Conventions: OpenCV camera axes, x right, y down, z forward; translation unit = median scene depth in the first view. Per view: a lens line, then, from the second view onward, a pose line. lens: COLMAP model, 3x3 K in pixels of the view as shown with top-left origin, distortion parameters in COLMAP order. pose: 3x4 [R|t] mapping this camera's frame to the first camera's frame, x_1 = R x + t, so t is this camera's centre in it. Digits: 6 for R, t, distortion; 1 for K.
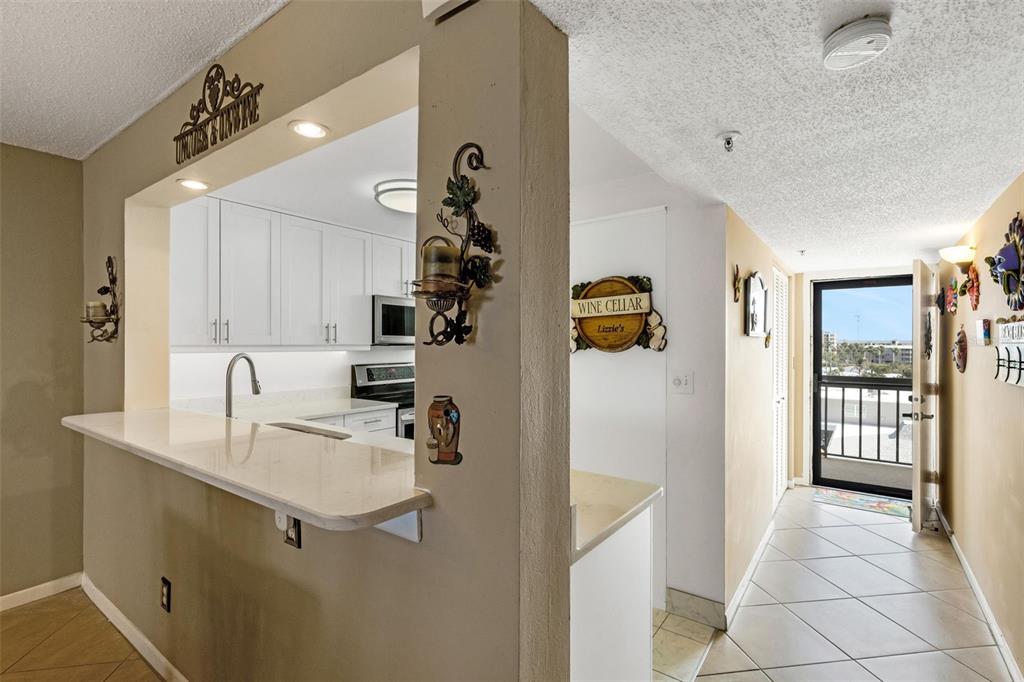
lens RADIAL K [[482.2, 0, 502.5], [0, 482.2, 343.8], [0, 0, 1]] dist [0.007399, 0.000368]
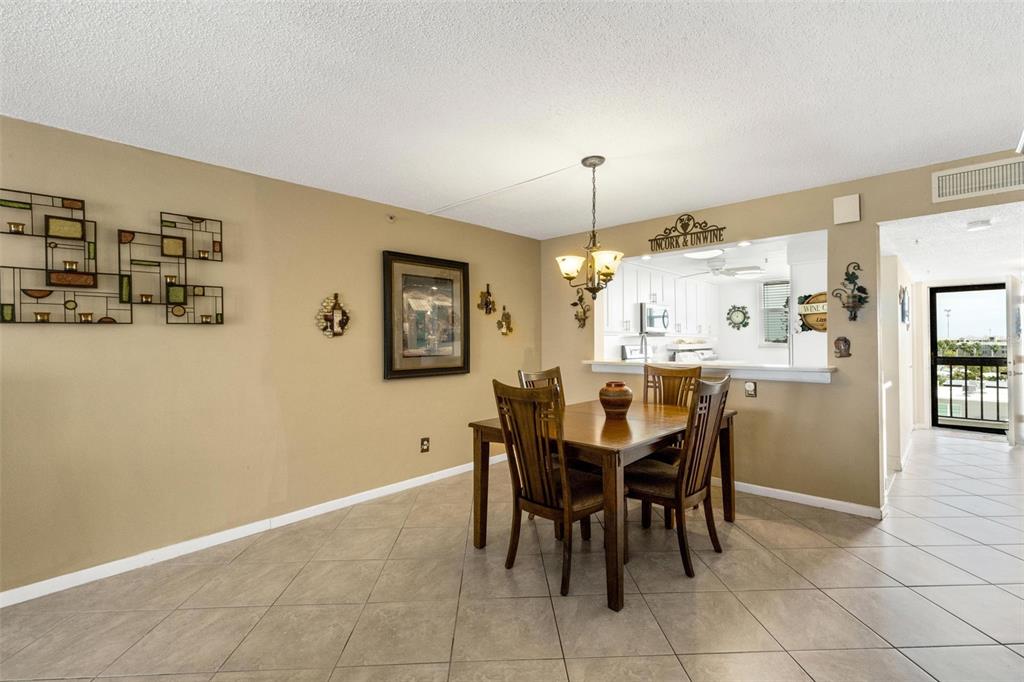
lens RADIAL K [[471.0, 0, 506.4], [0, 471.0, 338.0], [0, 0, 1]] dist [0.002463, -0.000369]
pose [[0.992727, -0.007726, -0.120140, -0.762325], [0.006324, 0.999907, -0.012049, 0.052571], [0.120222, 0.011202, 0.992684, -0.940286]]
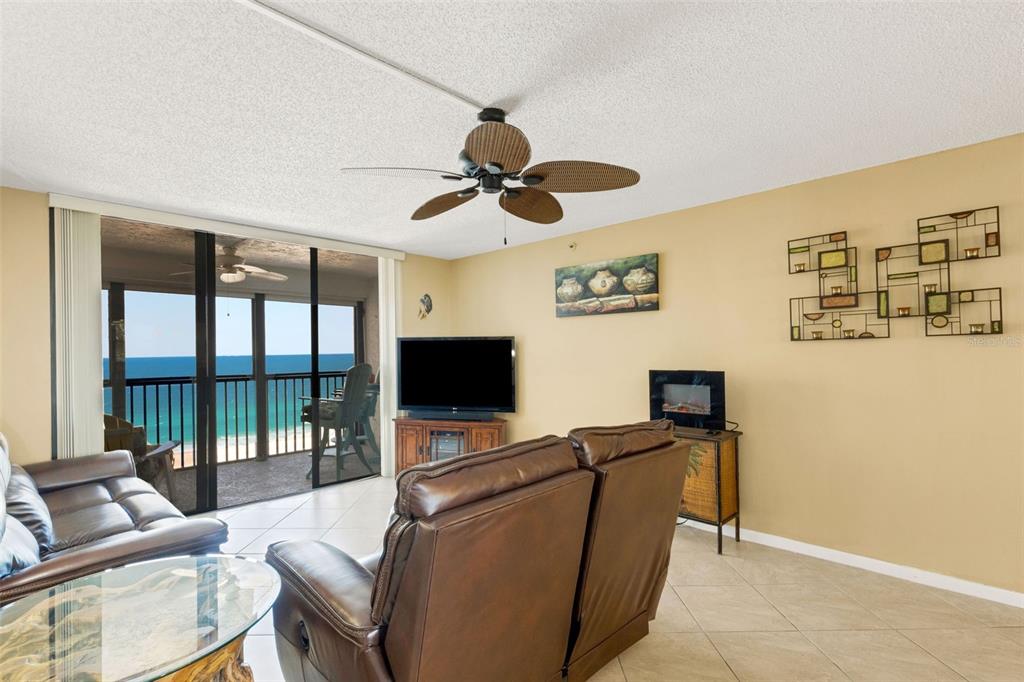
lens RADIAL K [[483.7, 0, 507.3], [0, 483.7, 351.8], [0, 0, 1]] dist [0.001702, -0.000213]
pose [[-0.140828, -0.002750, -0.990030, -0.518203], [0.004803, 0.999982, -0.003461, 0.036548], [0.990022, -0.005242, -0.140813, -0.725496]]
